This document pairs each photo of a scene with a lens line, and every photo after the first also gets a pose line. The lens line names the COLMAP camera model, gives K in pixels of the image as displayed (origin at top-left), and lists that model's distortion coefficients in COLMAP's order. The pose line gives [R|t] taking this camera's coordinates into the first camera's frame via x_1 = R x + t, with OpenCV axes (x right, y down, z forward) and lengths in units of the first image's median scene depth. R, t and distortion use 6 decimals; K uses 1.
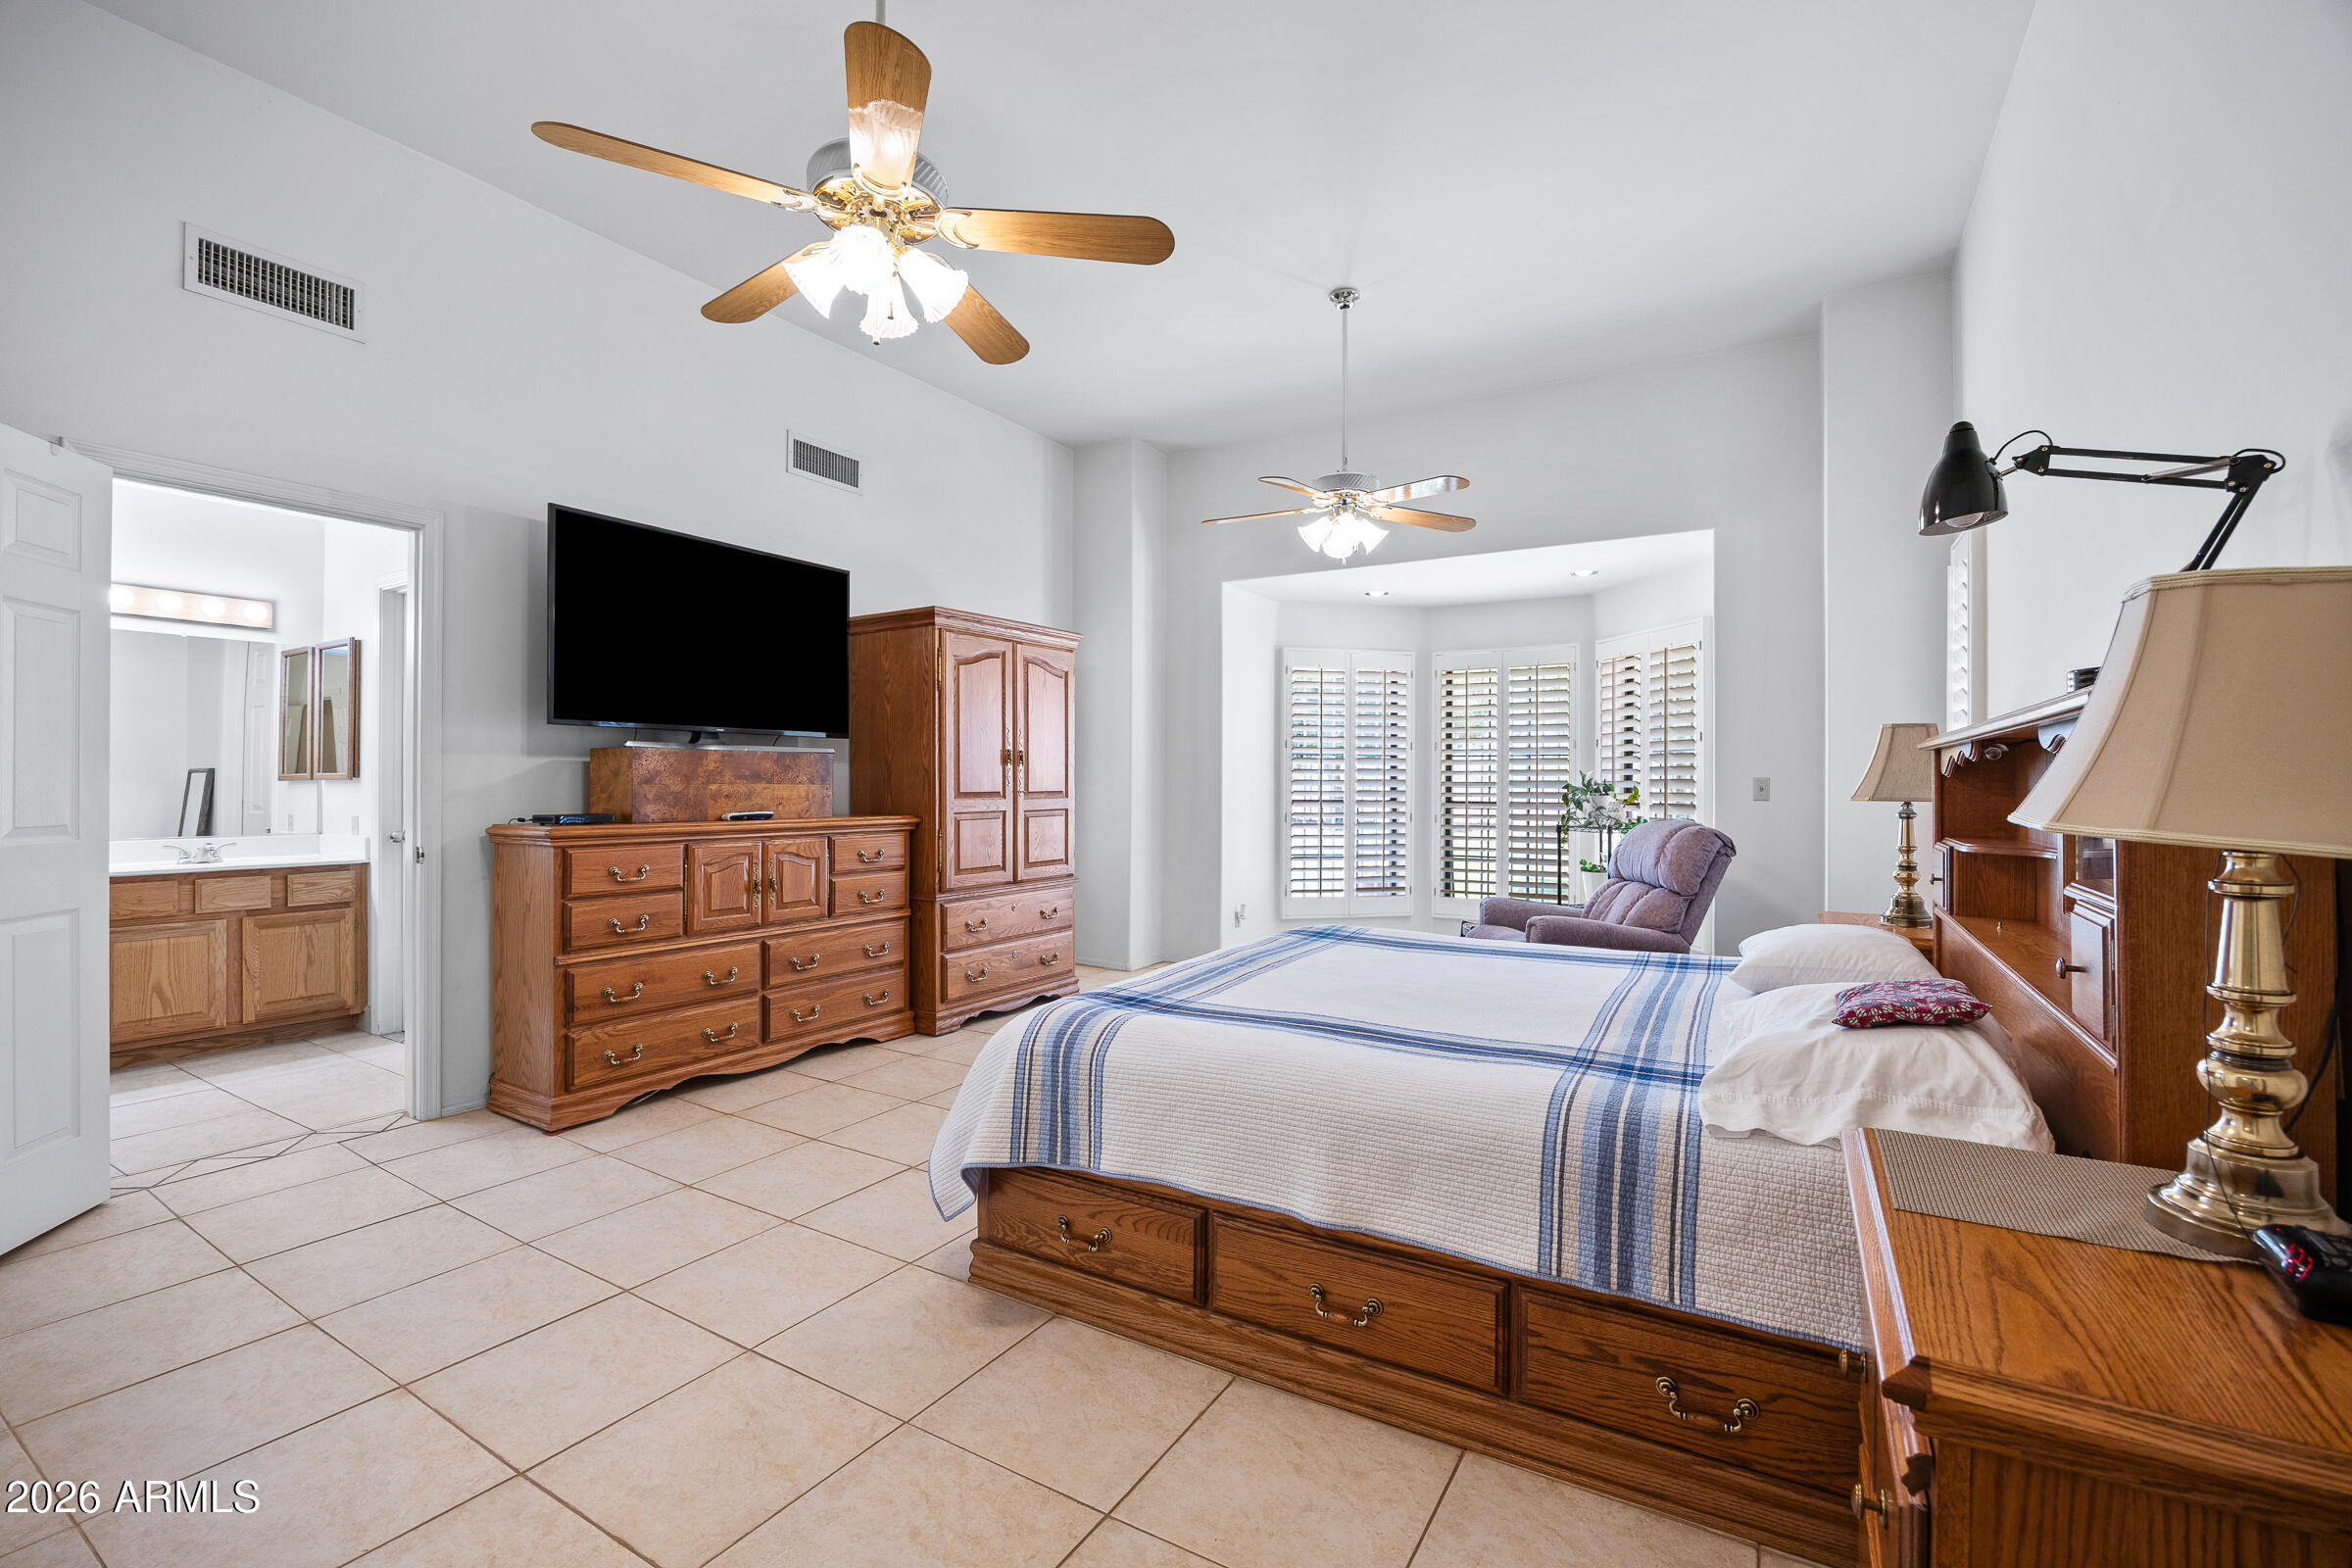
lens RADIAL K [[1014.2, 0, 1167.0], [0, 1014.2, 780.1], [0, 0, 1]] dist [-0.021077, 0.000108]
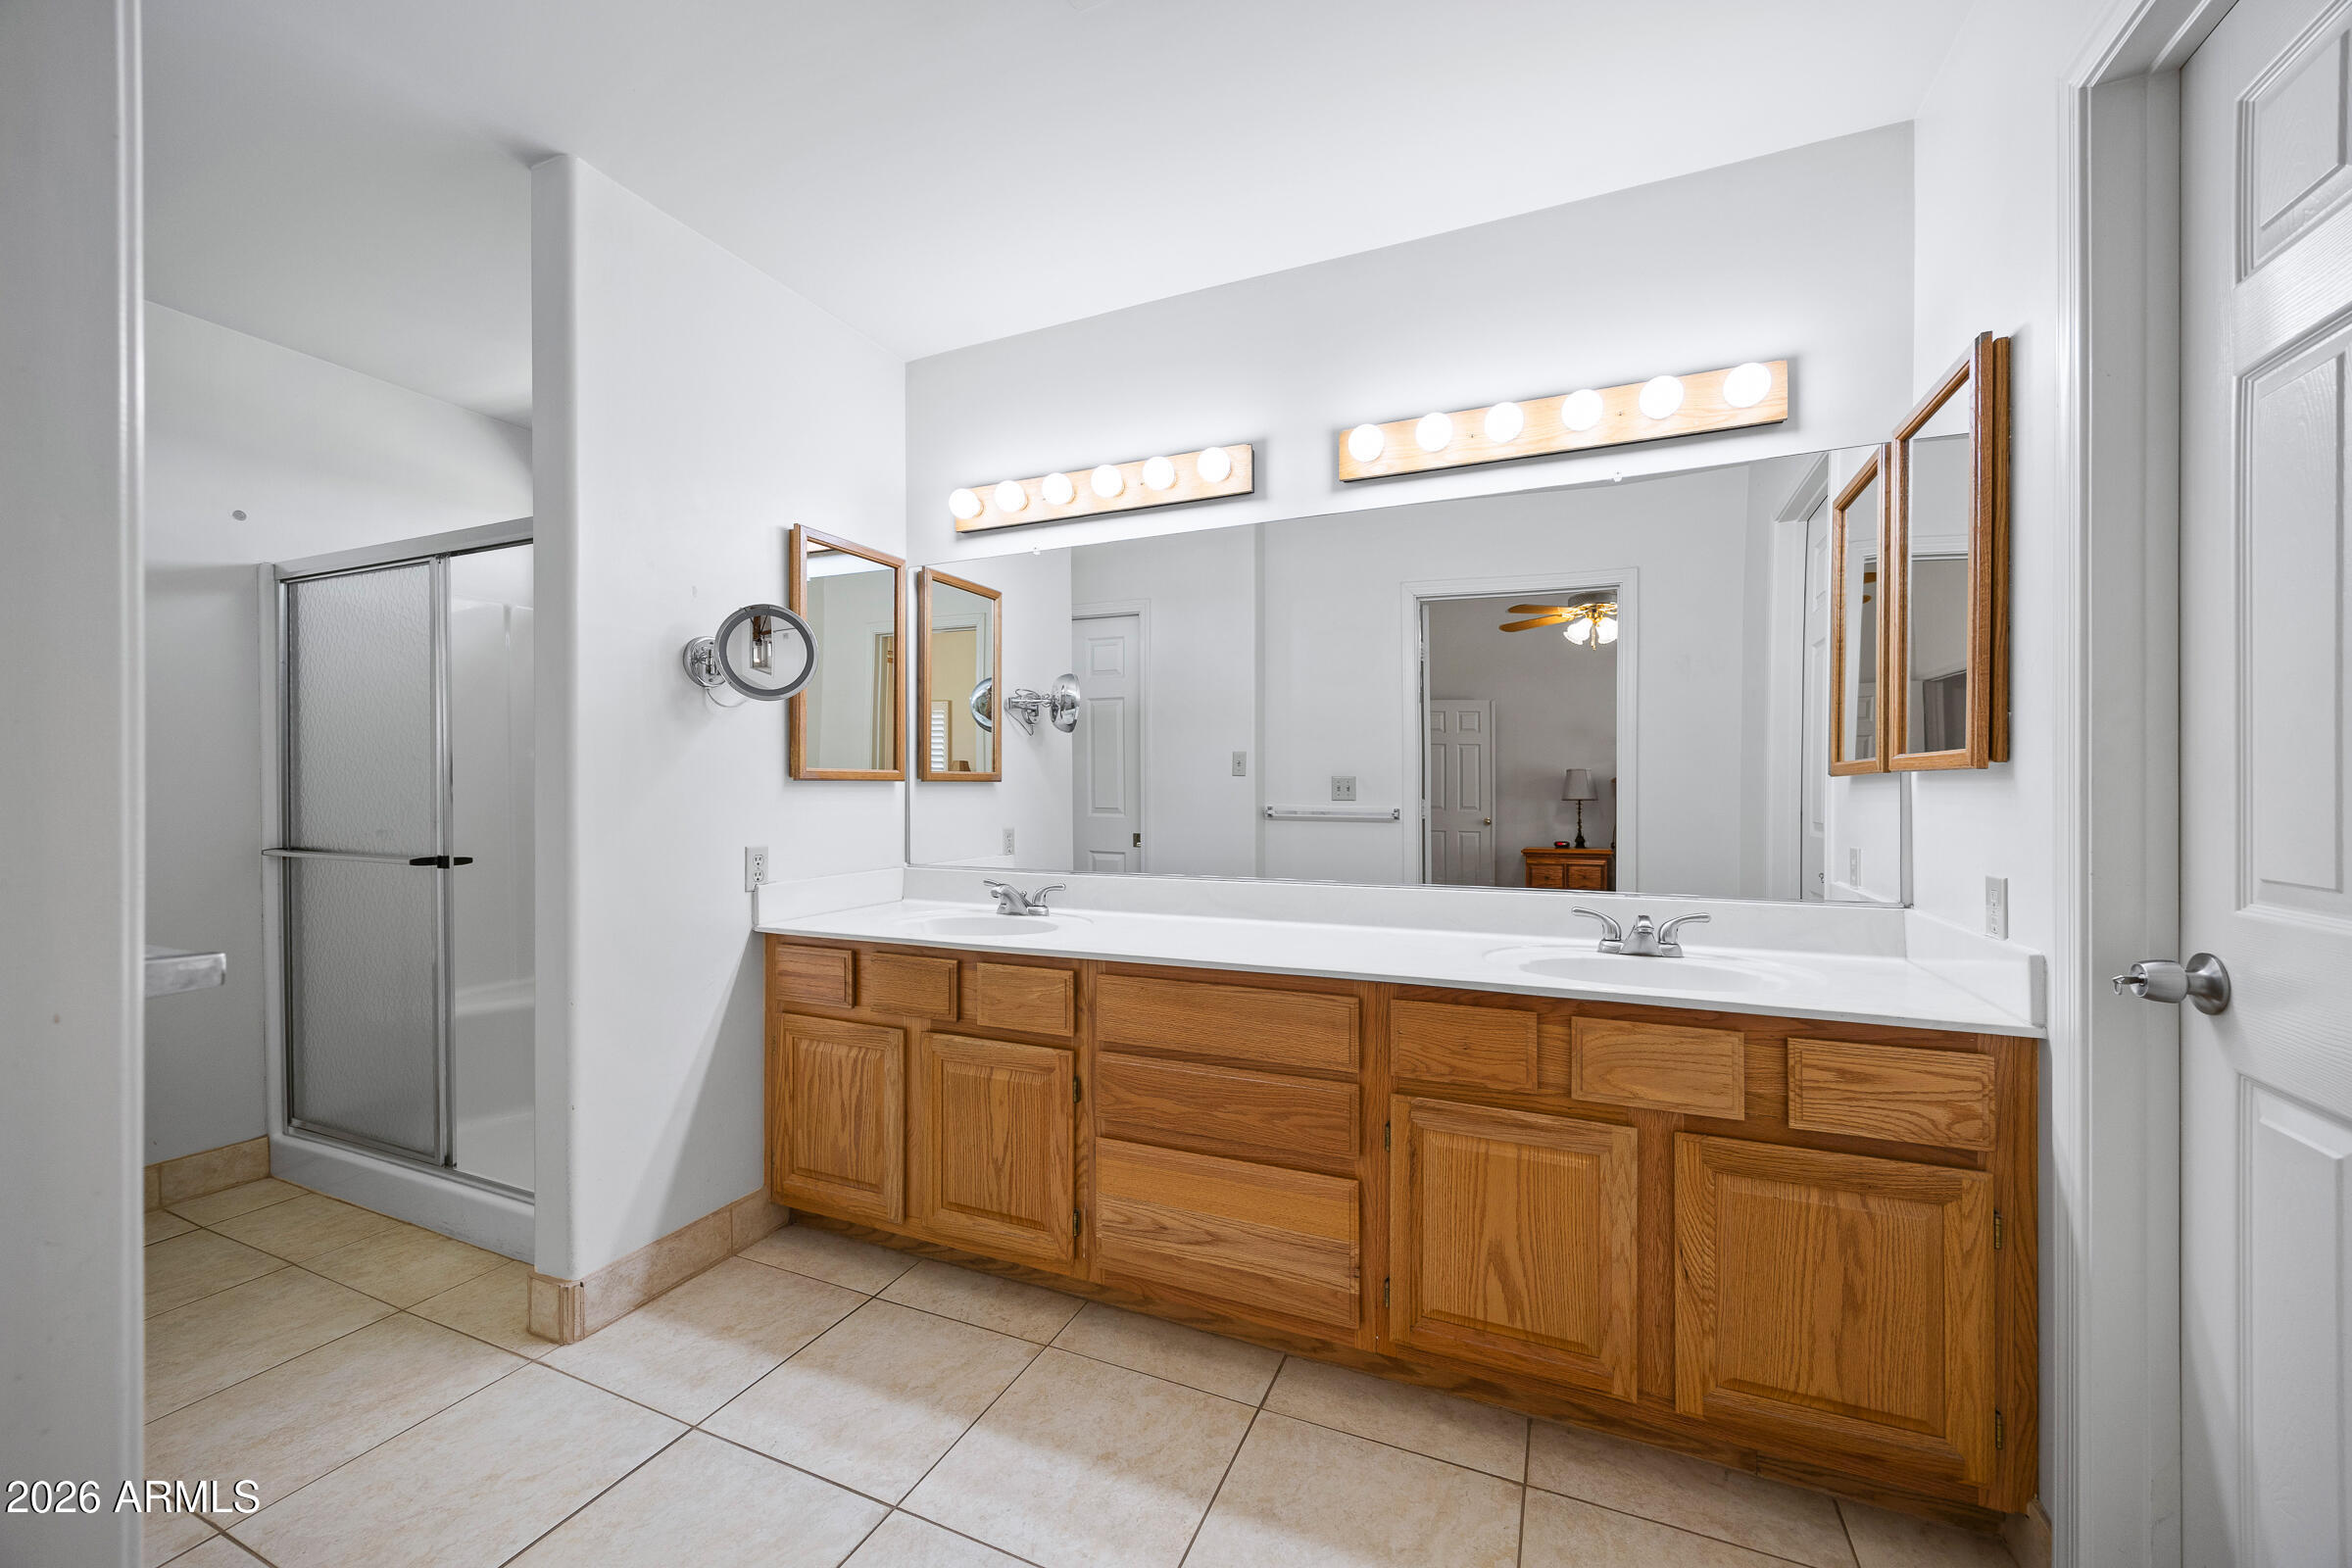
lens RADIAL K [[930.7, 0, 1157.9], [0, 930.7, 790.5], [0, 0, 1]] dist [-0.002682, -0.000128]
pose [[0.133563, 0.002643, -0.991037, -0.578944], [0.010366, 0.999938, 0.004064, 0.004355], [0.990986, -0.010816, 0.133527, 0.727119]]
